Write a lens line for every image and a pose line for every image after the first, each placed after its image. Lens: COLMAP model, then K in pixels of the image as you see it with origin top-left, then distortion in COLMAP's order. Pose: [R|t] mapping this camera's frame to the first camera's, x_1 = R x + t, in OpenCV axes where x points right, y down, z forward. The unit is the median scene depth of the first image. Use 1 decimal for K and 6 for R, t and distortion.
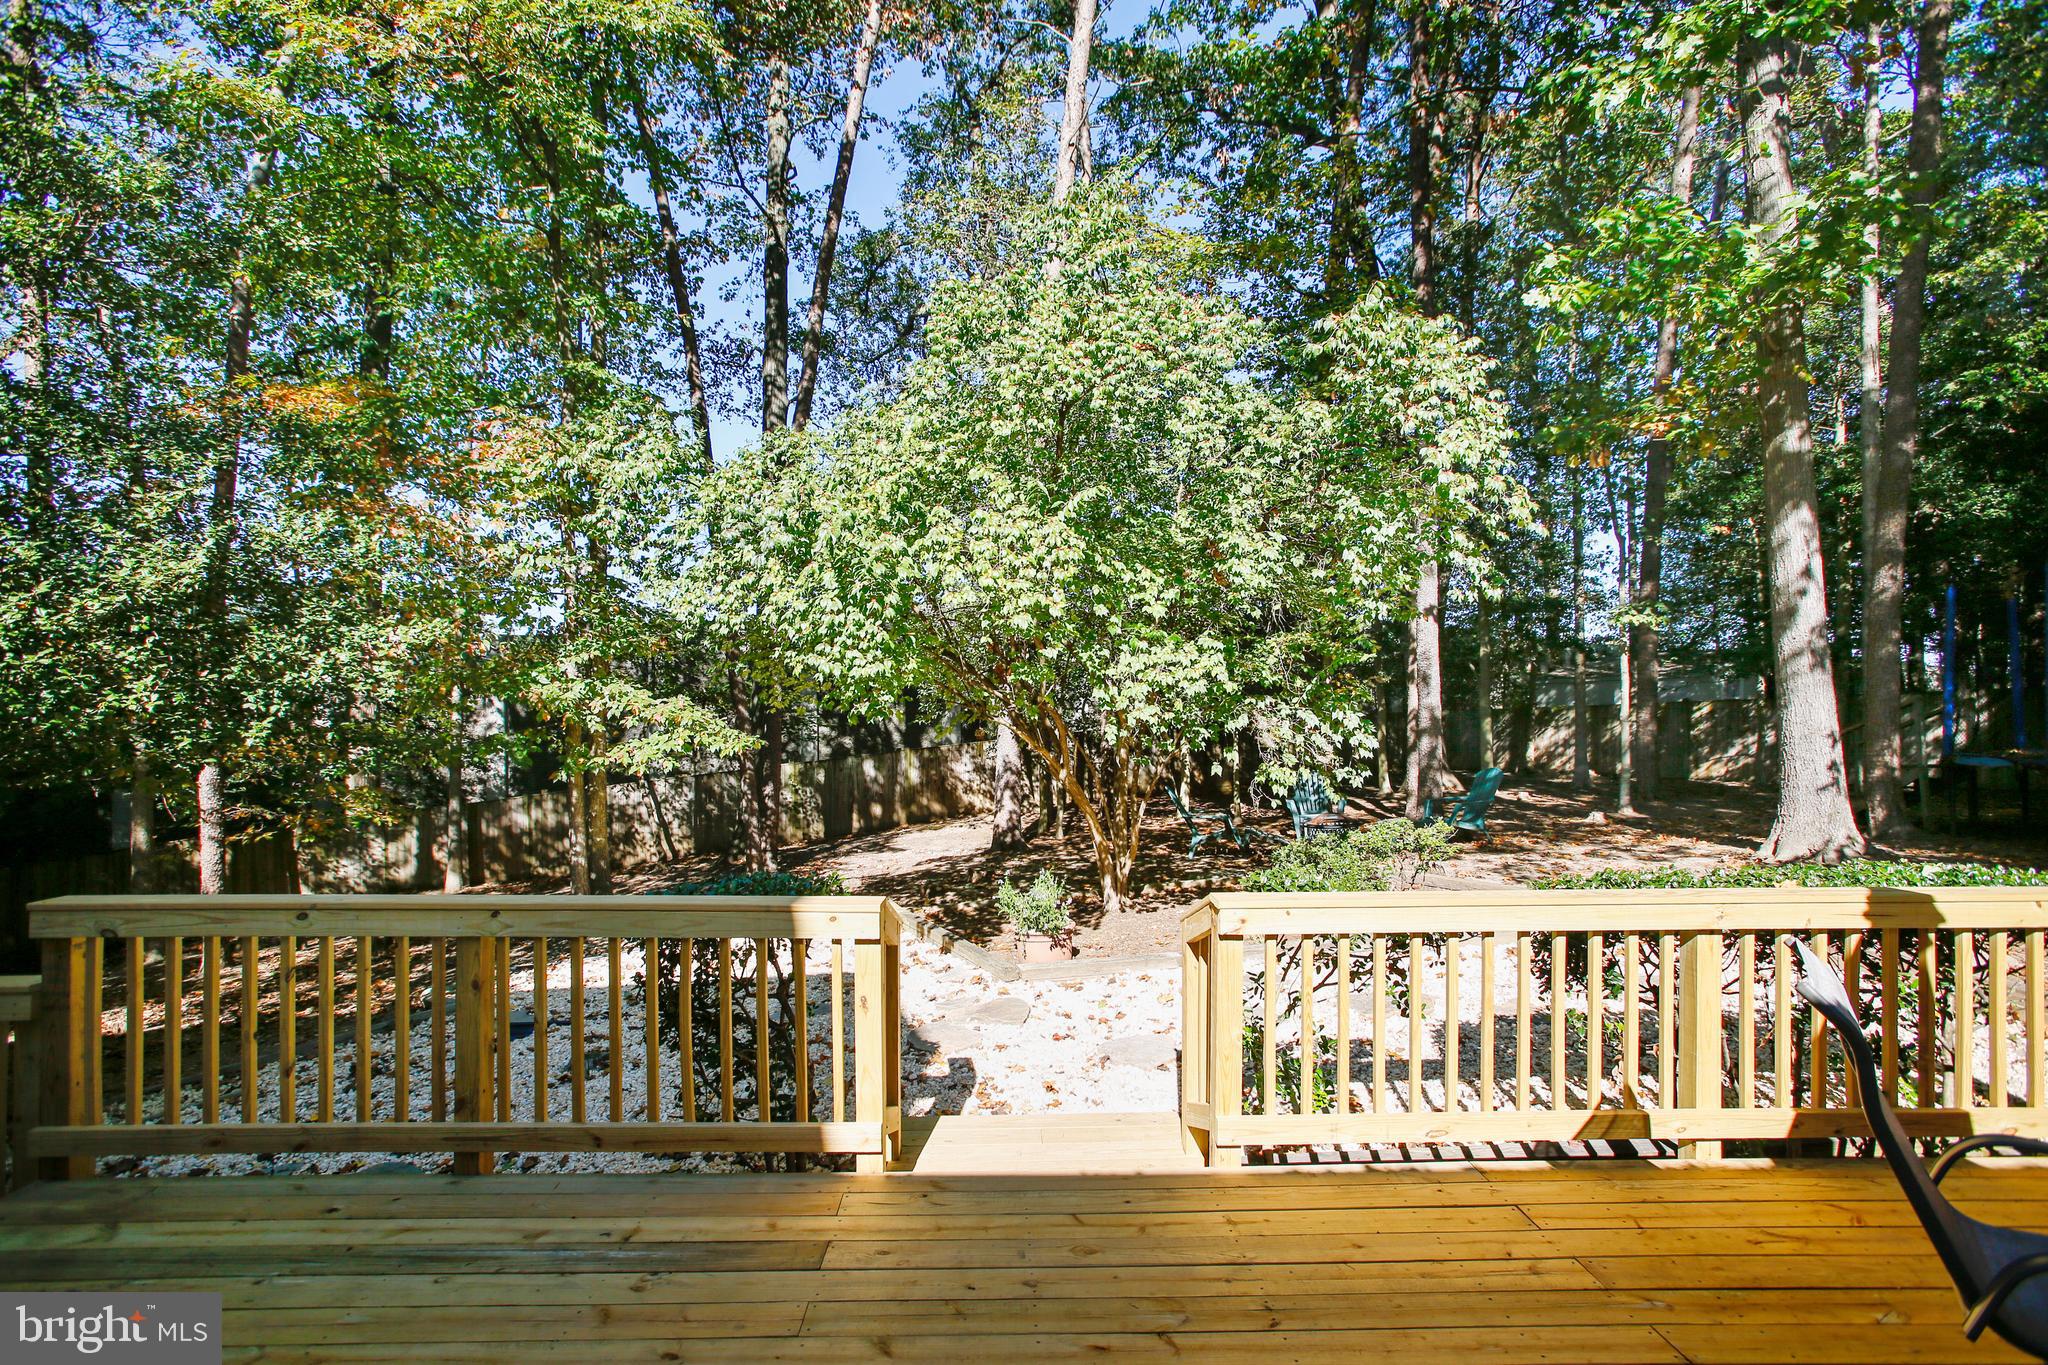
lens RADIAL K [[946.7, 0, 1010.3], [0, 946.7, 719.5], [0, 0, 1]] dist [-0.043125, 0.032905]
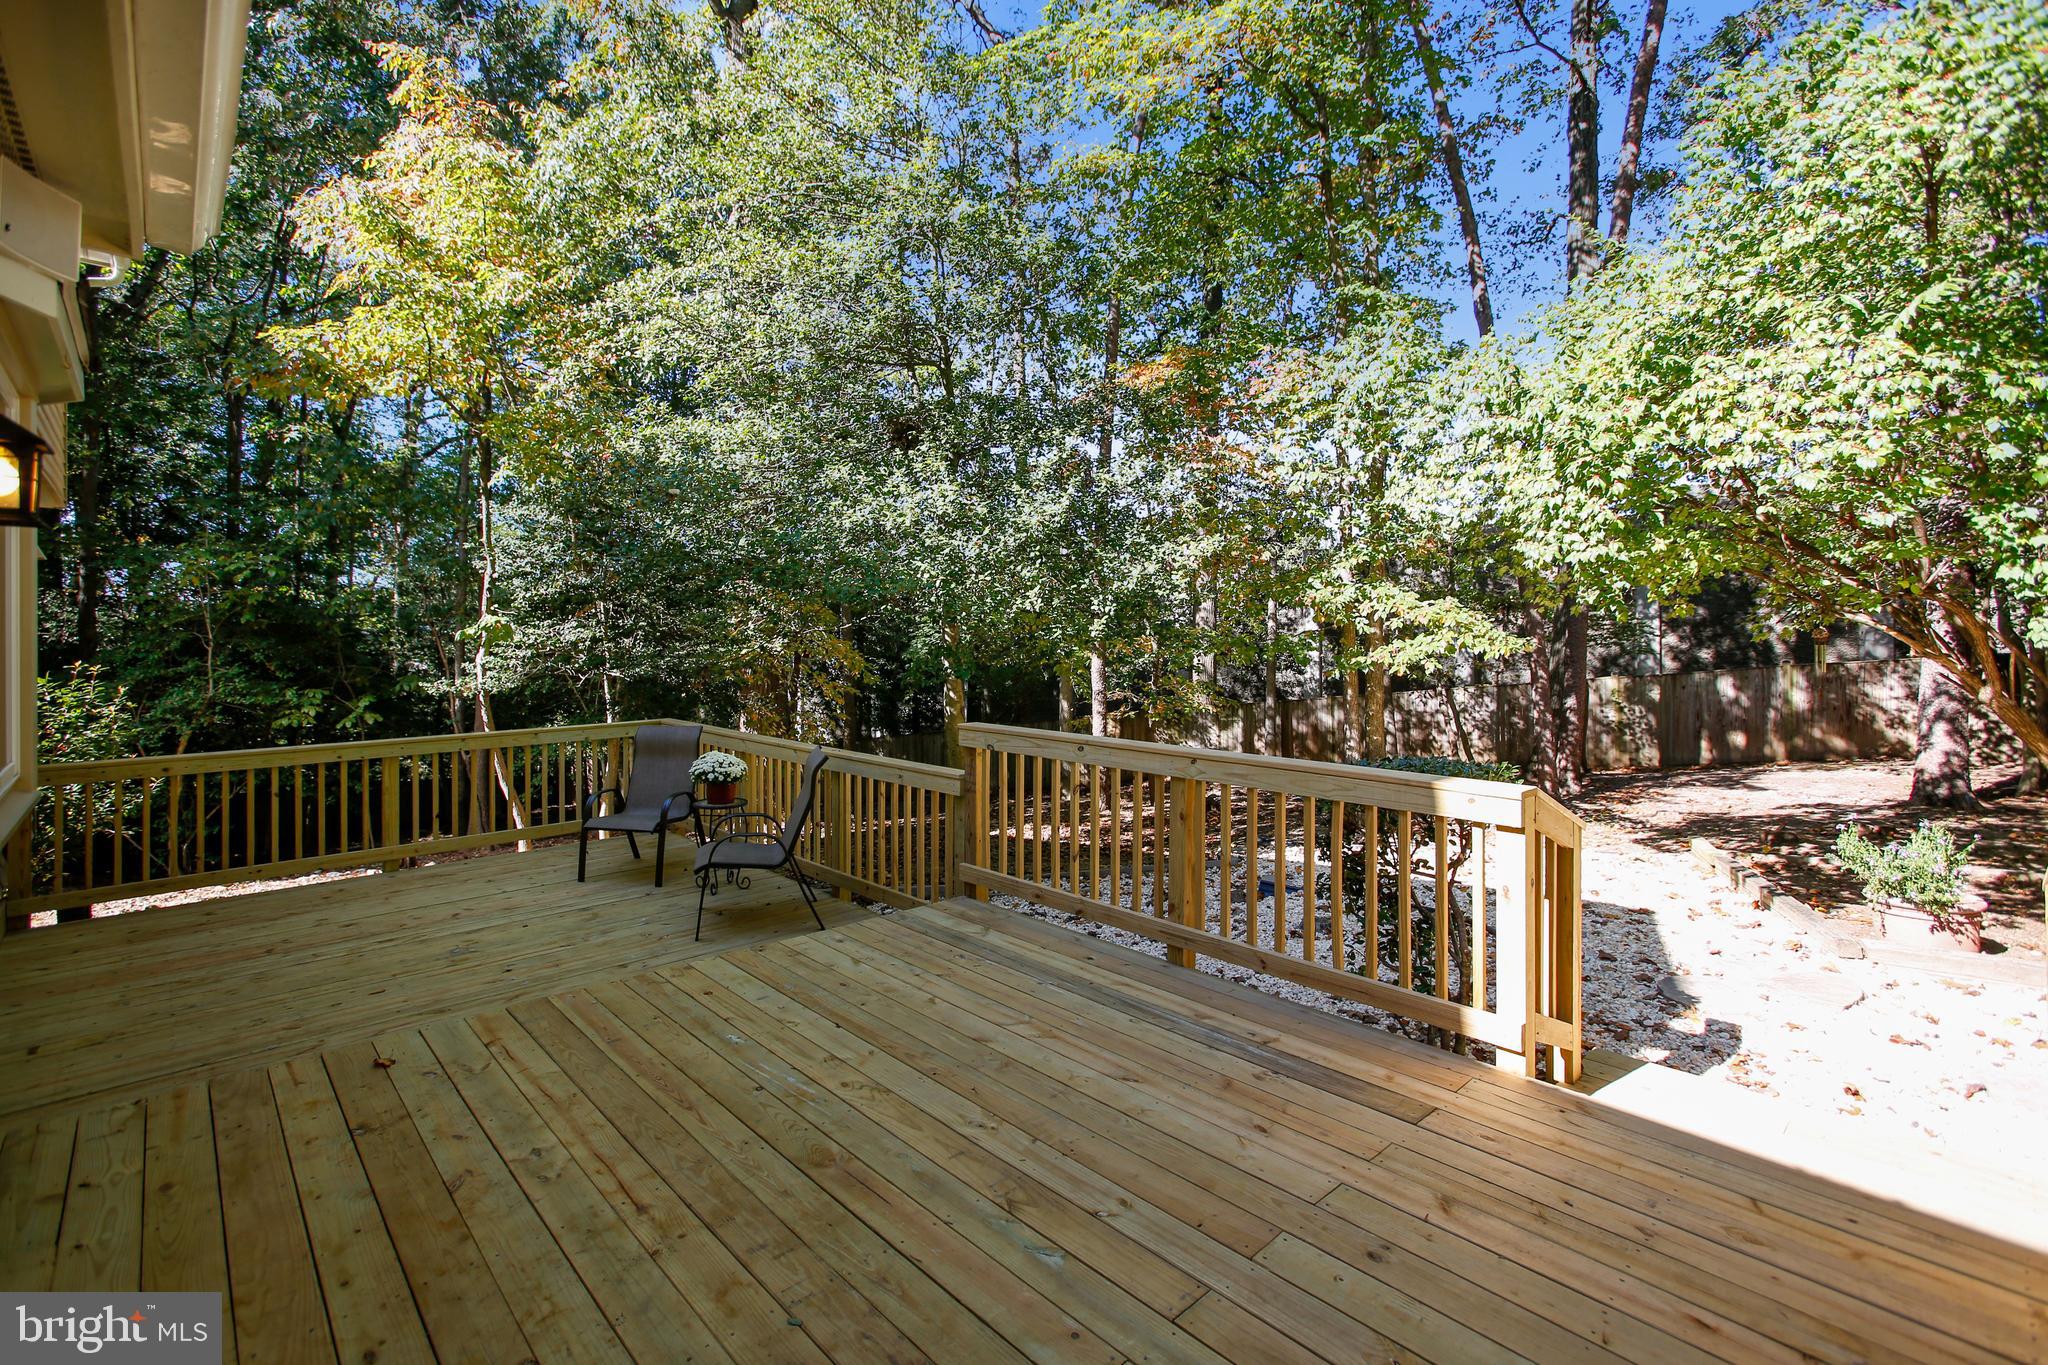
lens RADIAL K [[941.6, 0, 987.6], [0, 941.6, 631.1], [0, 0, 1]] dist [0.000971, 0.001254]
pose [[0.653500, 0.005134, -0.756909, 0.085032], [-0.006889, 0.999976, 0.000835, 0.013335], [0.756895, 0.004669, 0.653520, -0.013769]]
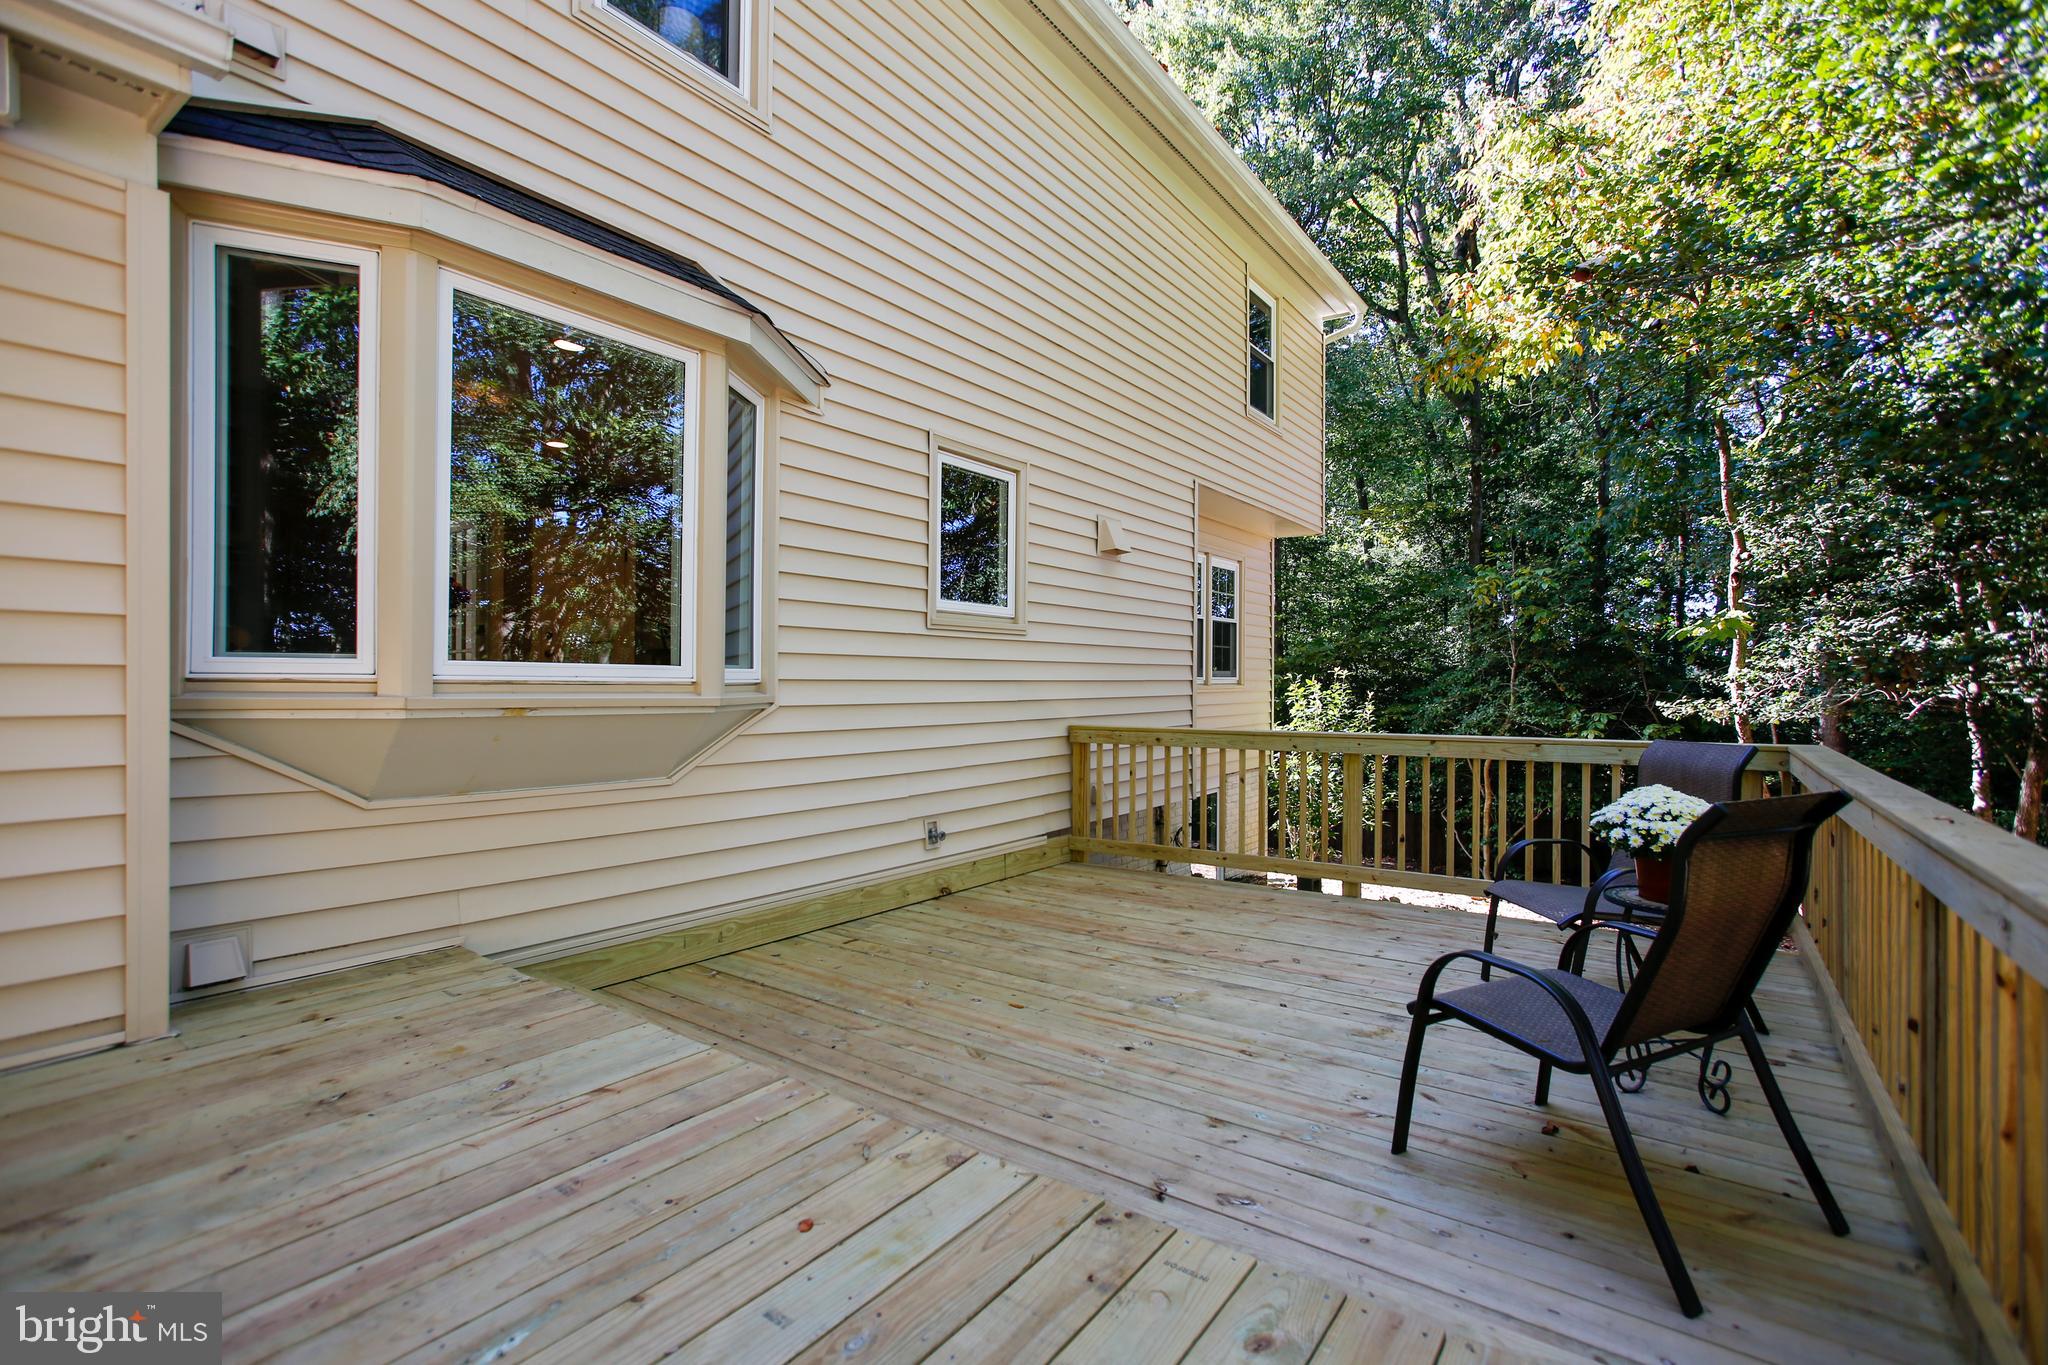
lens RADIAL K [[928.8, 0, 1024.0], [0, 928.8, 682.5], [0, 0, 1]] dist [-0.021432, 0.000164]
pose [[-0.597955, 0.002987, -0.801524, -0.278214], [-0.006809, 0.999938, 0.008806, 0.084206], [0.801501, 0.010723, -0.597898, 0.402857]]
